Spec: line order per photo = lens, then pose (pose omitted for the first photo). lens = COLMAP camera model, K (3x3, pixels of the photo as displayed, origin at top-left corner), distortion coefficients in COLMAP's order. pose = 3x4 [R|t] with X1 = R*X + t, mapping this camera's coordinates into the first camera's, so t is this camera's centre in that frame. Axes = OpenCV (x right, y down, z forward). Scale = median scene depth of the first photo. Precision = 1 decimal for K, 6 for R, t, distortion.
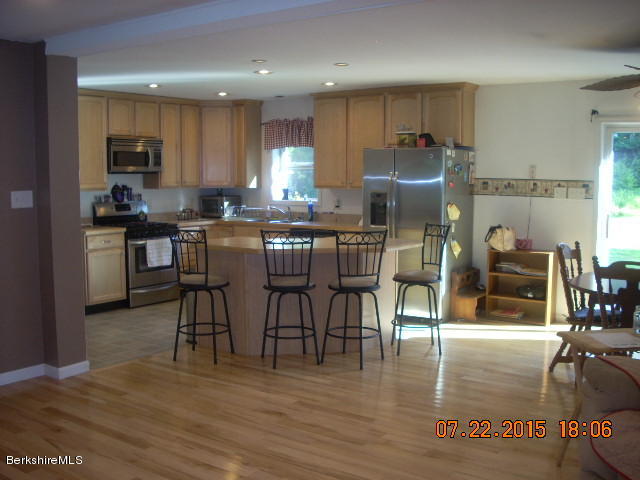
lens RADIAL K [[703.8, 0, 318.4], [0, 703.8, 242.1], [0, 0, 1]] dist [-0.123504, 0.000000]
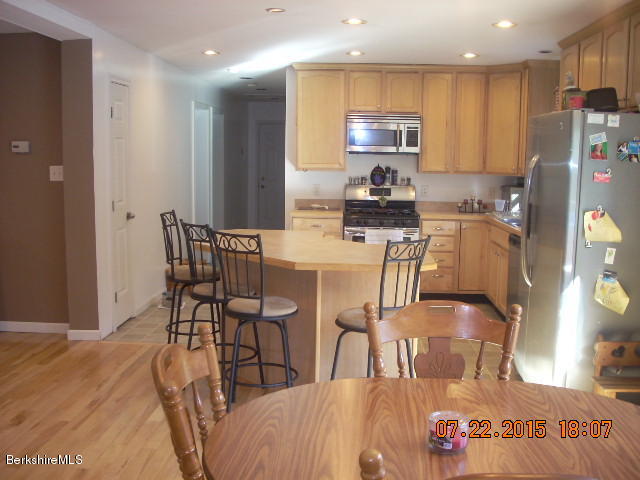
lens RADIAL K [[703.8, 0, 317.7], [0, 703.8, 244.1], [0, 0, 1]] dist [-0.123504, 0.000000]
pose [[0.544464, 0.111281, -0.831370, 0.508766], [-0.093873, 0.993018, 0.071441, -0.046080], [0.833515, 0.039146, 0.551108, 0.501127]]
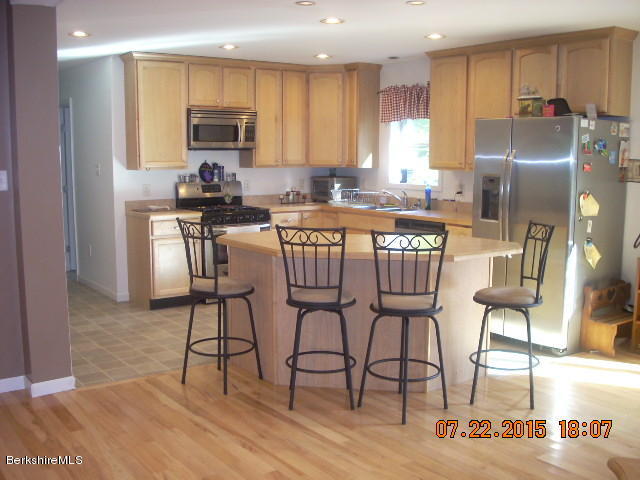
lens RADIAL K [[703.8, 0, 319.4], [0, 703.8, 246.3], [0, 0, 1]] dist [-0.123504, 0.000000]
pose [[0.953656, 0.042608, -0.297866, 0.136529], [-0.031722, 0.998644, 0.041289, -0.020231], [0.299222, -0.029927, 0.953714, 0.220273]]
